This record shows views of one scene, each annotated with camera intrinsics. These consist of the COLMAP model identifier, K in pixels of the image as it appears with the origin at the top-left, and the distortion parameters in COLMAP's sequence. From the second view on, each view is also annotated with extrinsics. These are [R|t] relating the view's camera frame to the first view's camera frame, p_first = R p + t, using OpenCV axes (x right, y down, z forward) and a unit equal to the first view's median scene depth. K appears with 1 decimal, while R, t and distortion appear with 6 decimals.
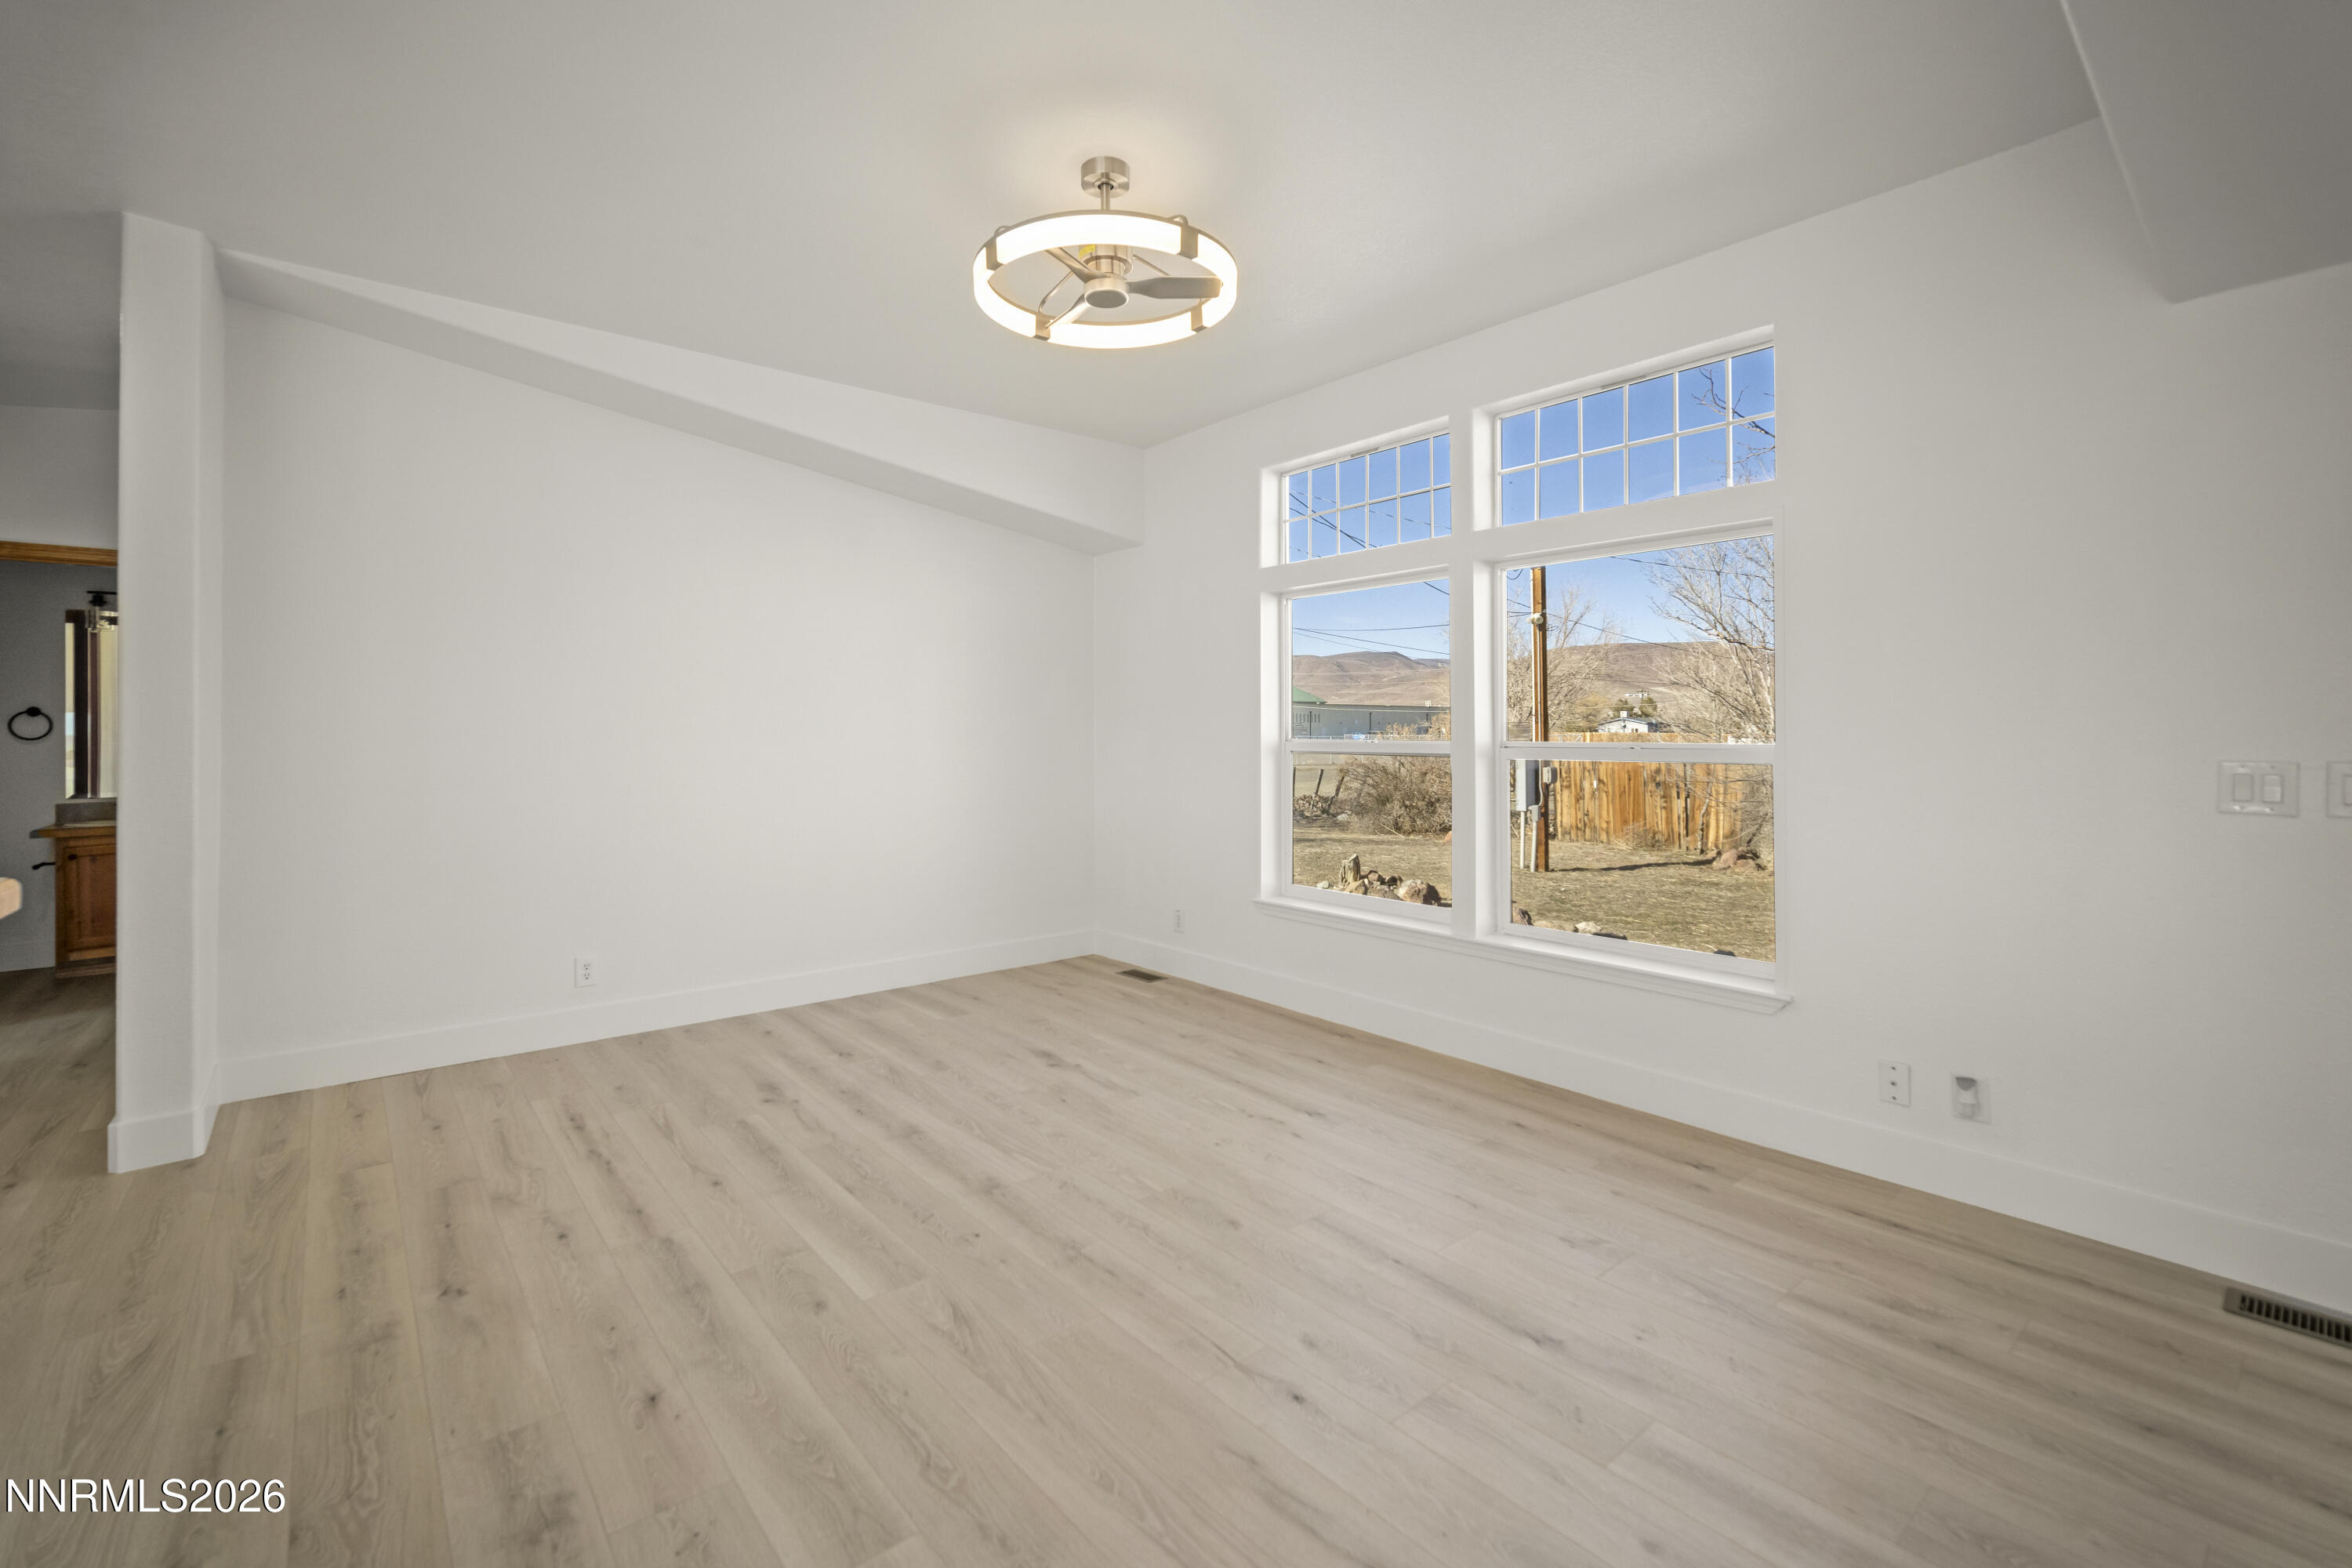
lens RADIAL K [[1014.6, 0, 1164.6], [0, 1014.6, 722.5], [0, 0, 1]] dist [0.000336, 0.000083]
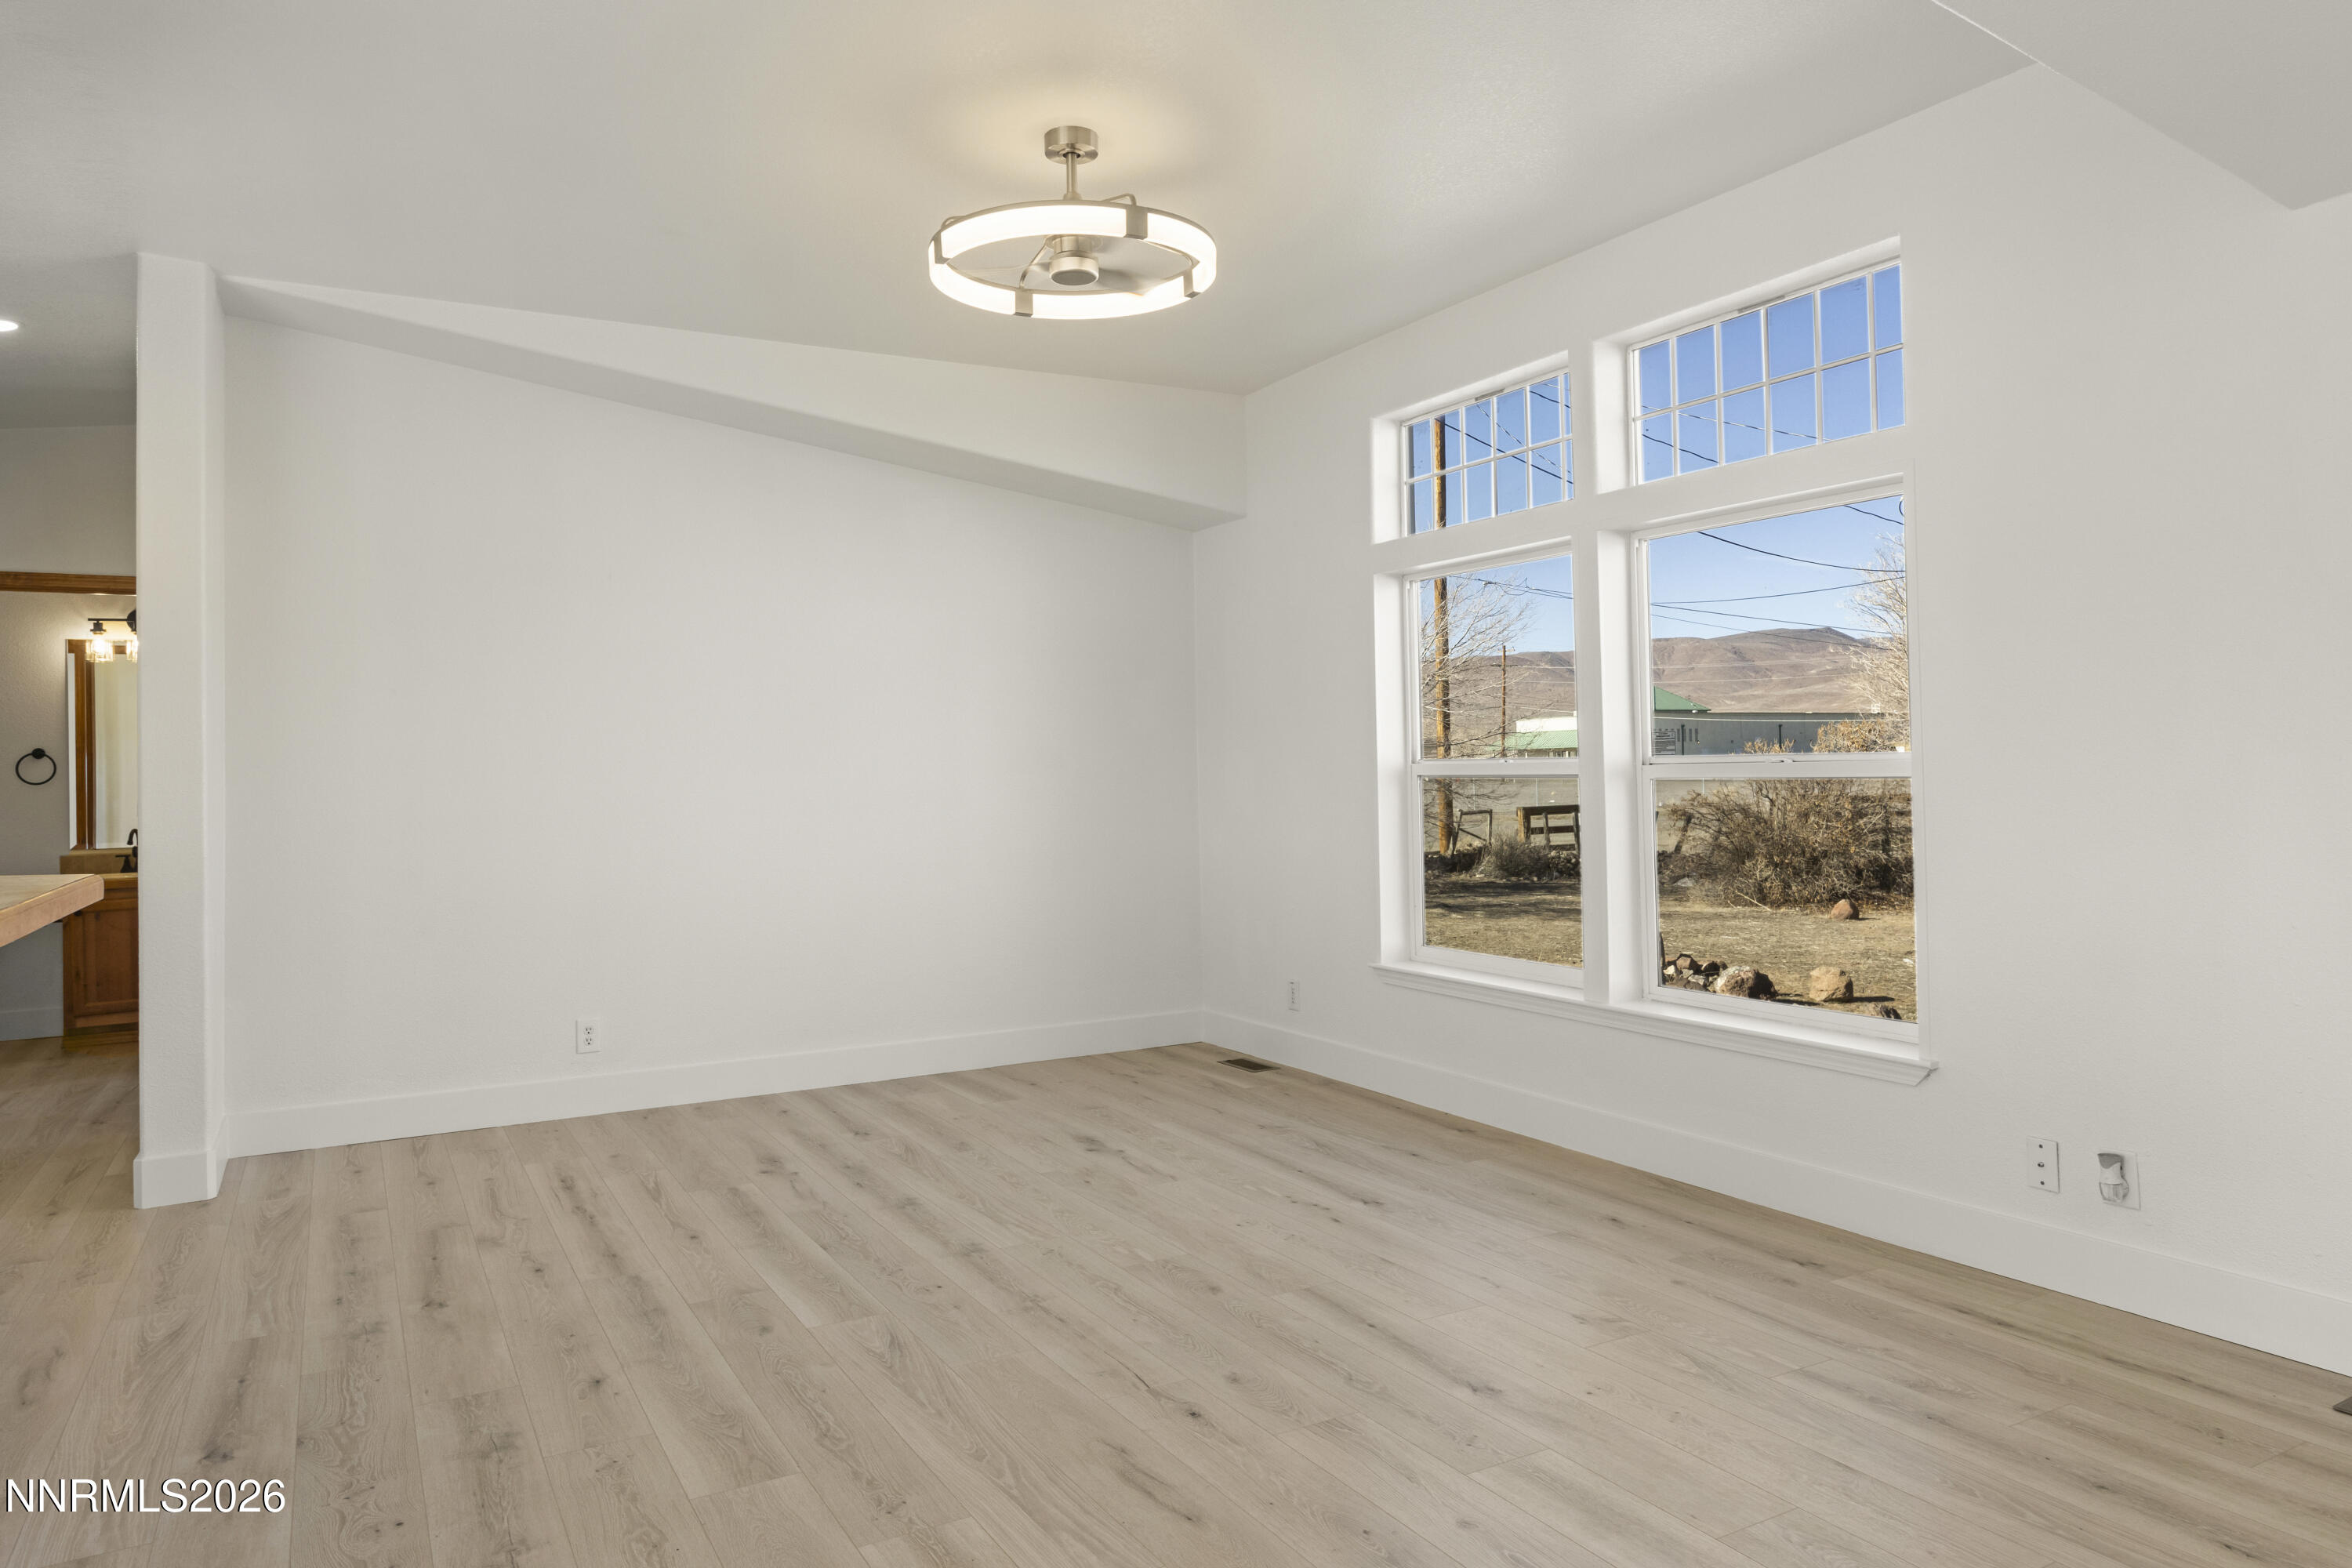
lens RADIAL K [[1520.4, 0, 1210.4], [0, 1520.4, 724.6], [0, 0, 1]] dist [-0.023374, 0.018478]
pose [[0.986478, -0.020793, -0.162567, 0.260215], [0.018225, 0.999685, -0.017271, 0.011144], [0.162875, 0.014075, 0.986546, -0.303599]]
